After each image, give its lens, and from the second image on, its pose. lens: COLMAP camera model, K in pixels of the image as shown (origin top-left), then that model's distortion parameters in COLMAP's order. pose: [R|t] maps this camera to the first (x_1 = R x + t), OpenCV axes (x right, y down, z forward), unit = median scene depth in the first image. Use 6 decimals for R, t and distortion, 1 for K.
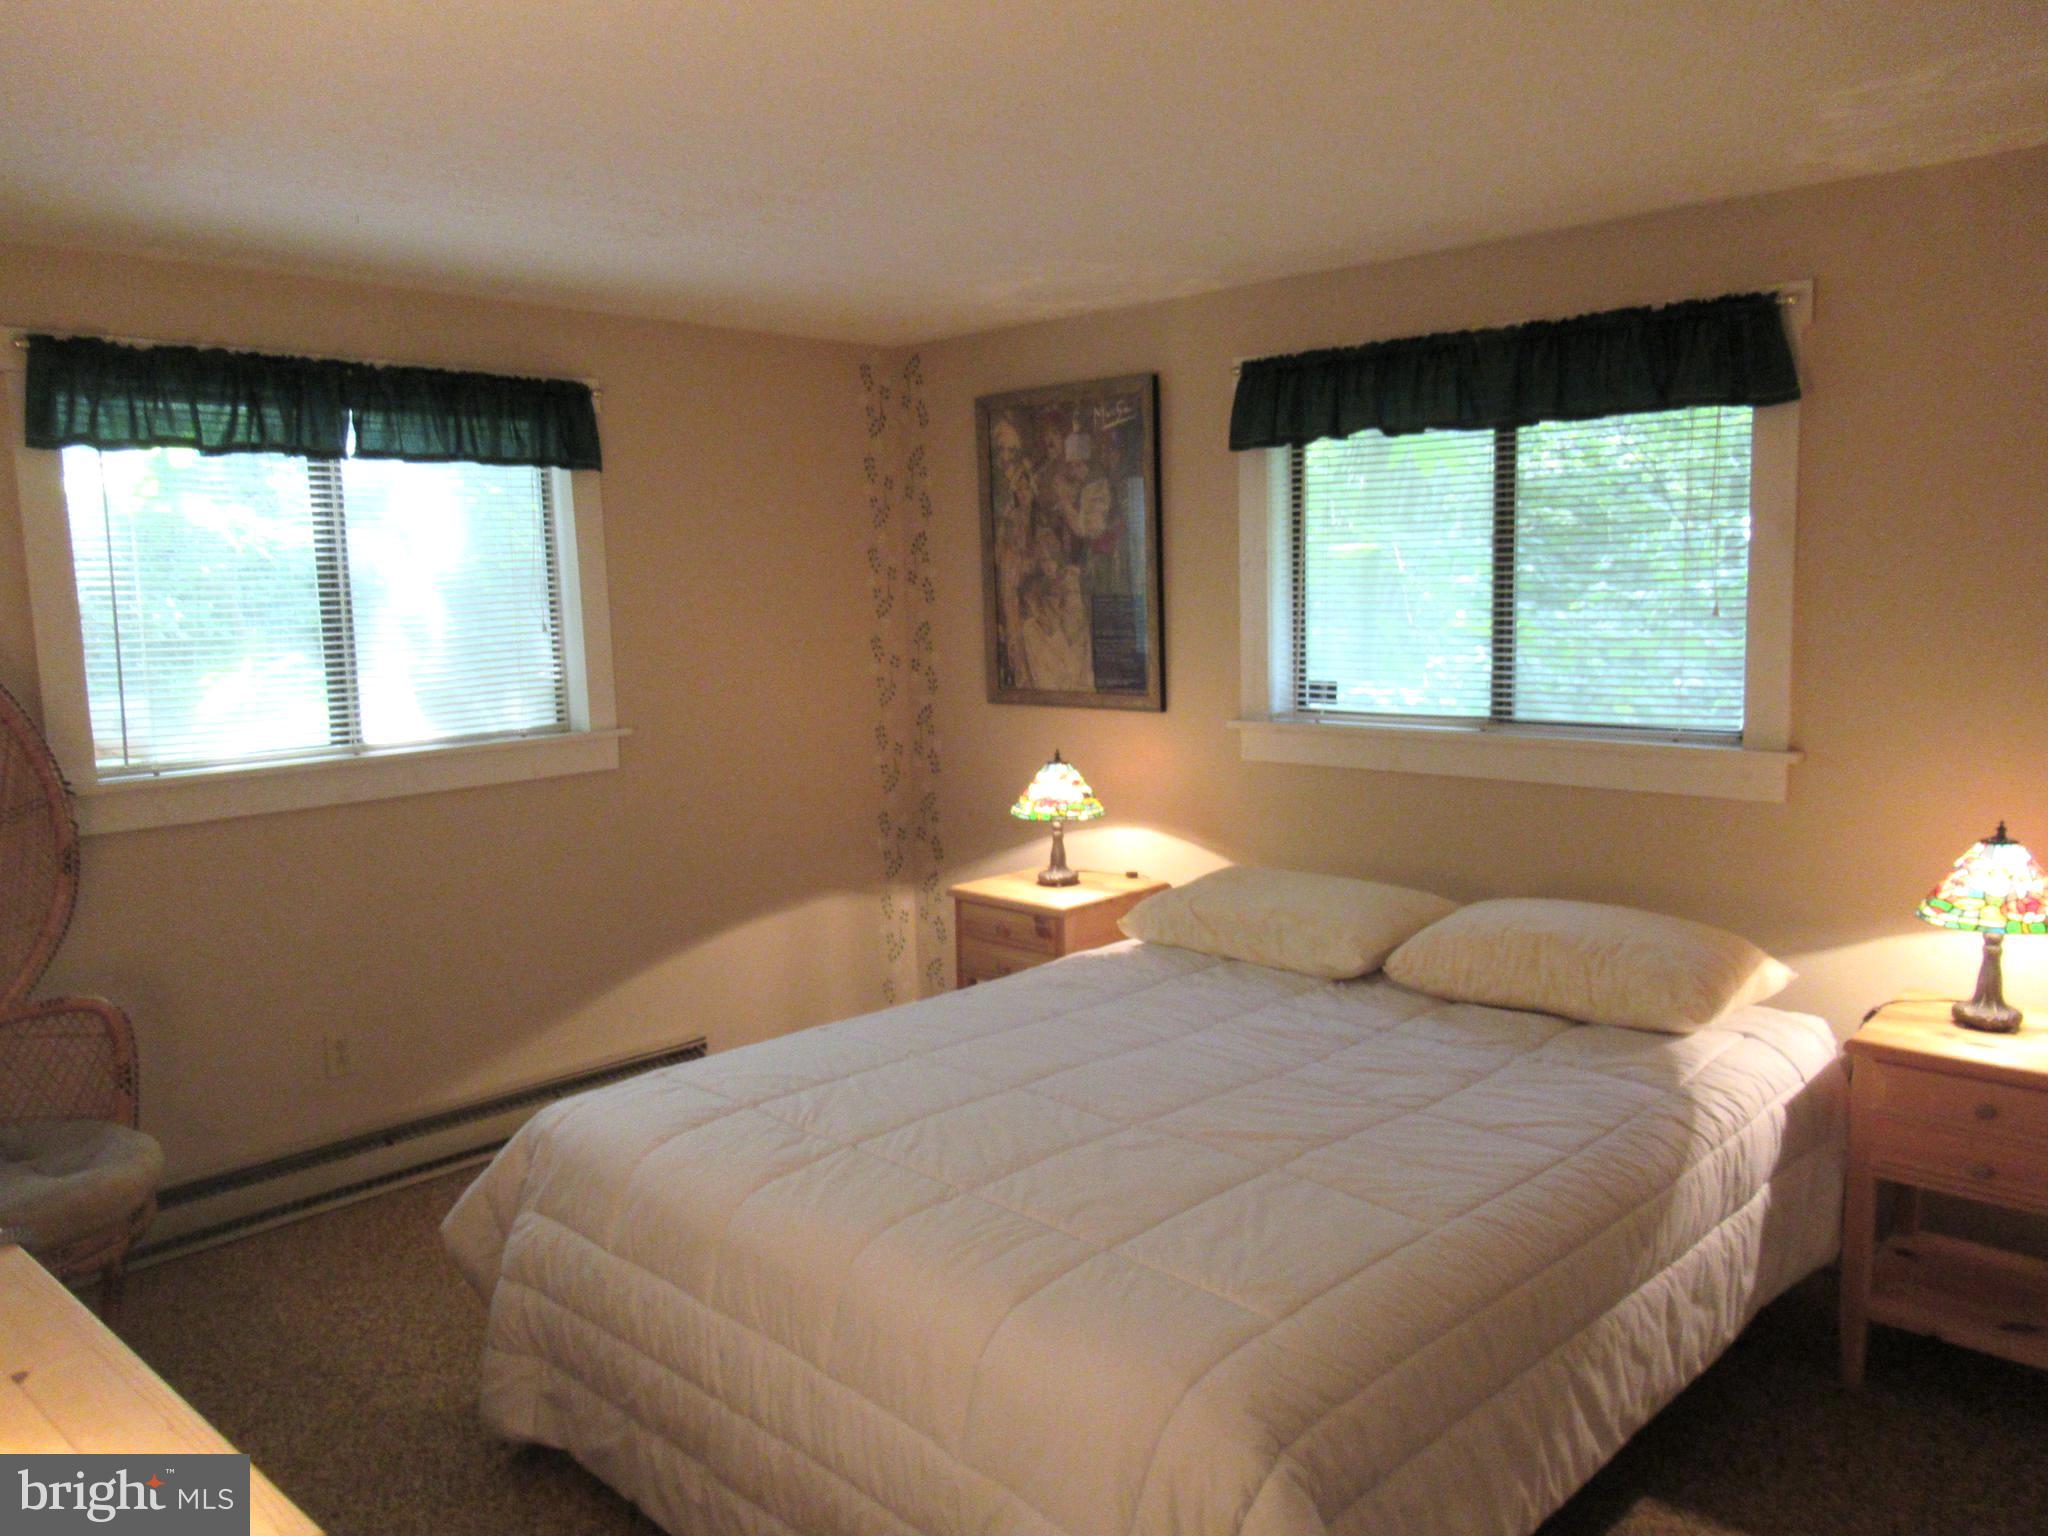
lens RADIAL K [[1541.2, 0, 1025.7], [0, 1541.2, 774.7], [0, 0, 1]] dist [-0.015072, 0.000073]
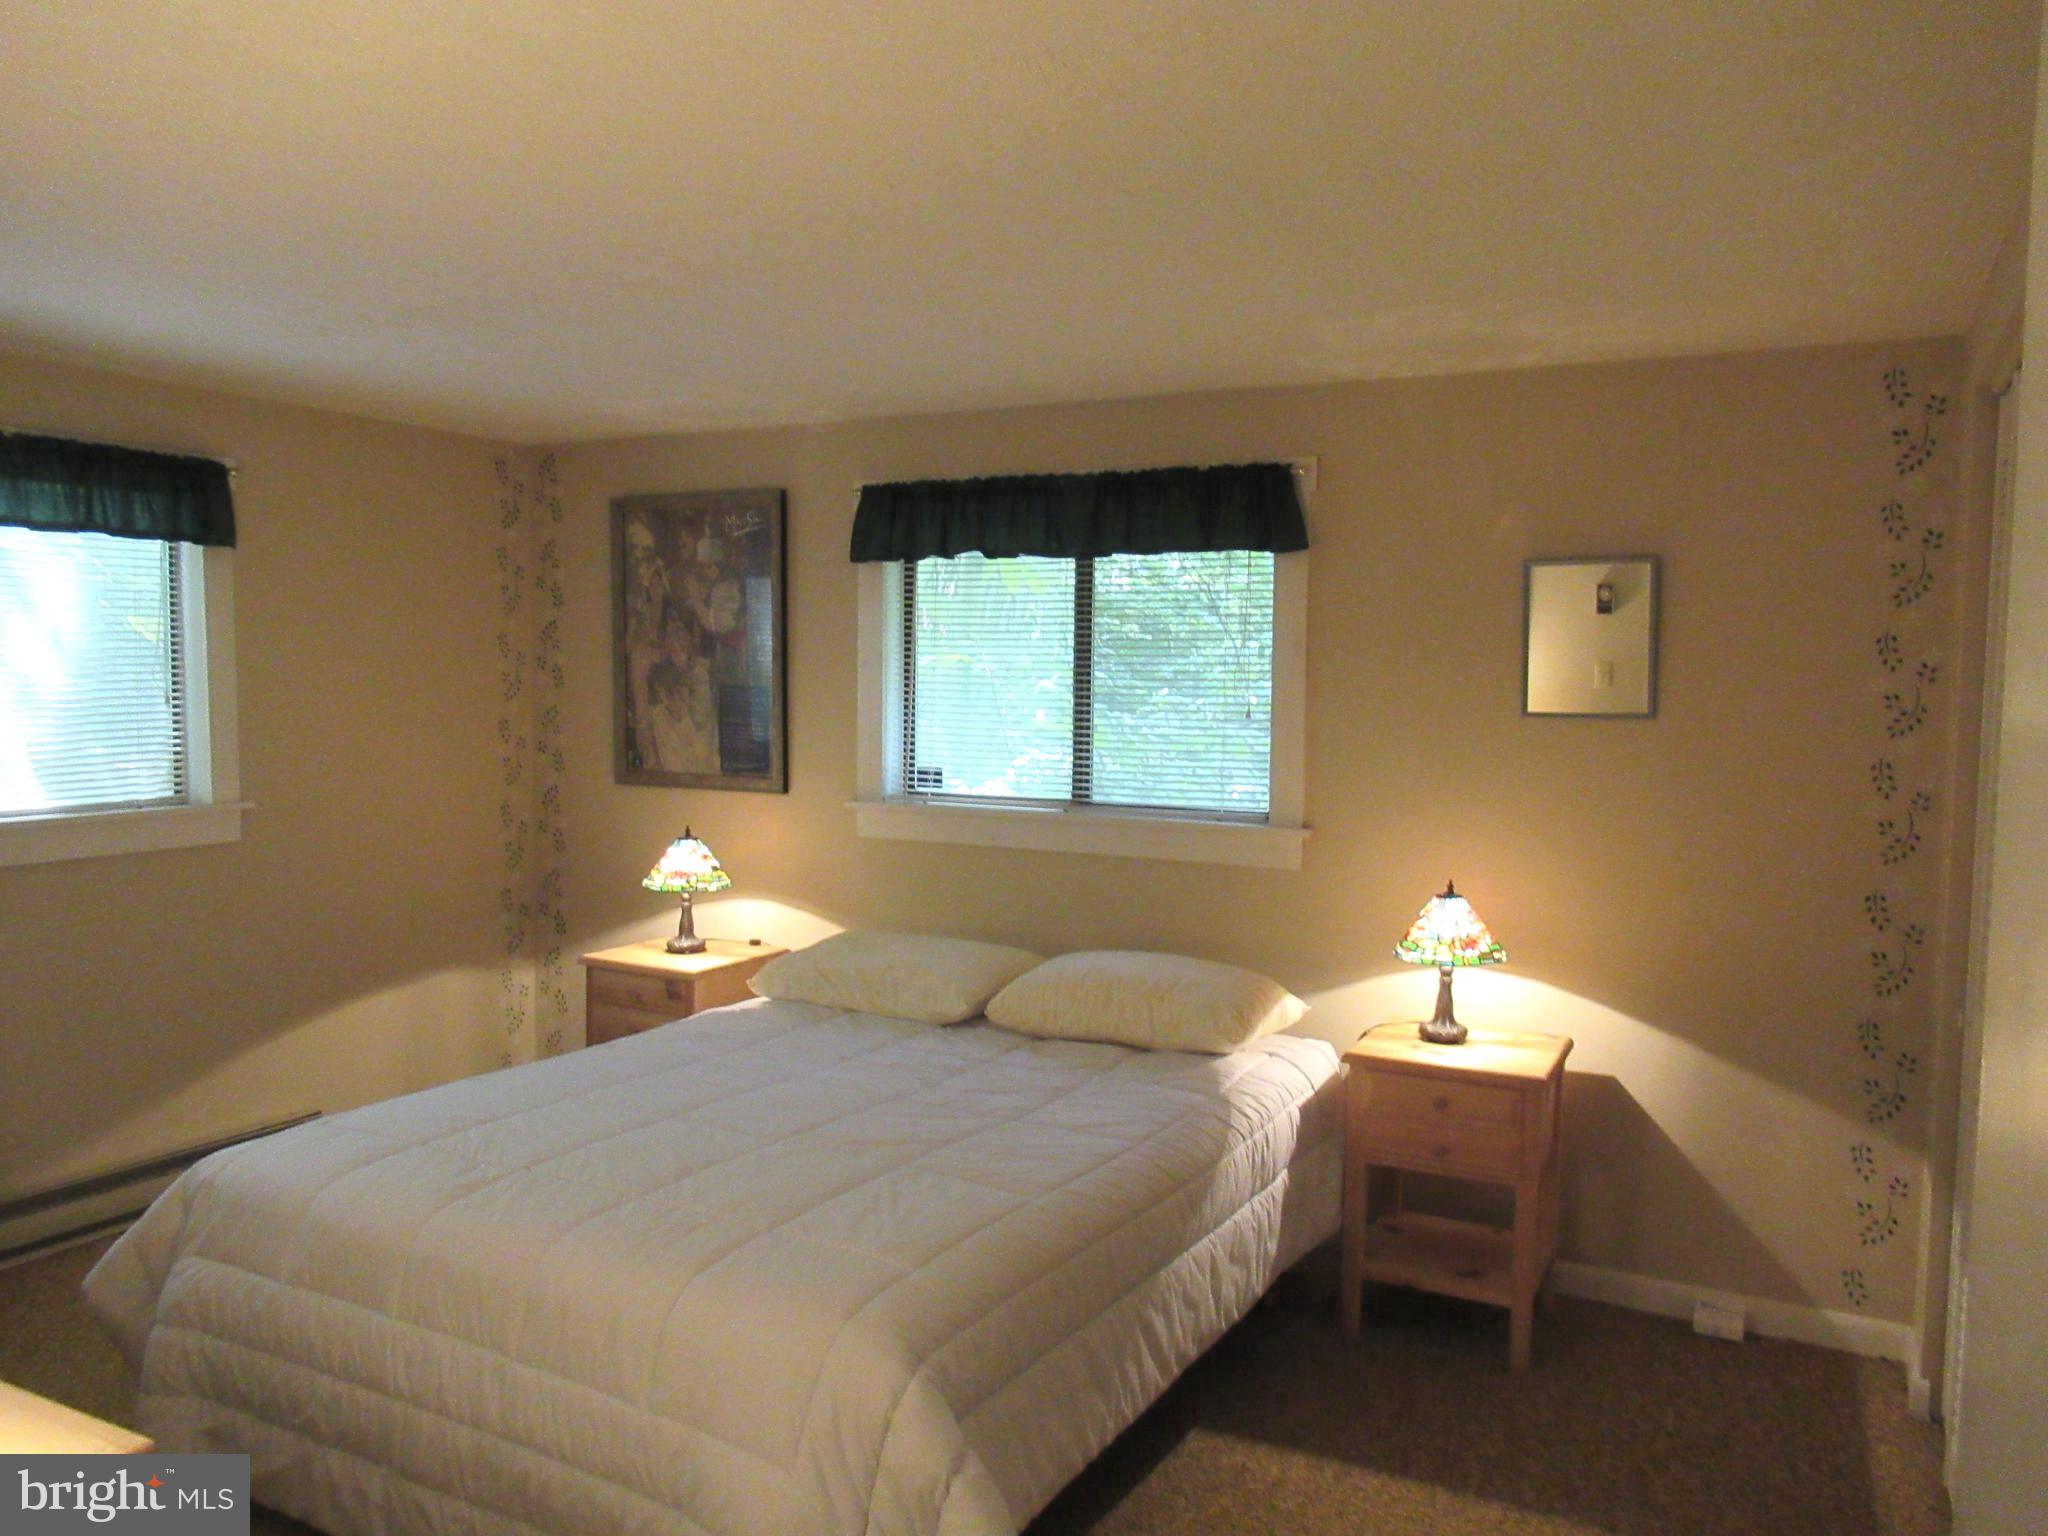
lens RADIAL K [[1541.2, 0, 1028.9], [0, 1541.2, 774.1], [0, 0, 1]] dist [-0.015072, 0.000073]
pose [[0.963917, 0.018383, 0.265567, -0.048839], [-0.001837, 0.998048, -0.062419, 0.018948], [-0.266196, 0.059679, 0.962070, -0.142555]]
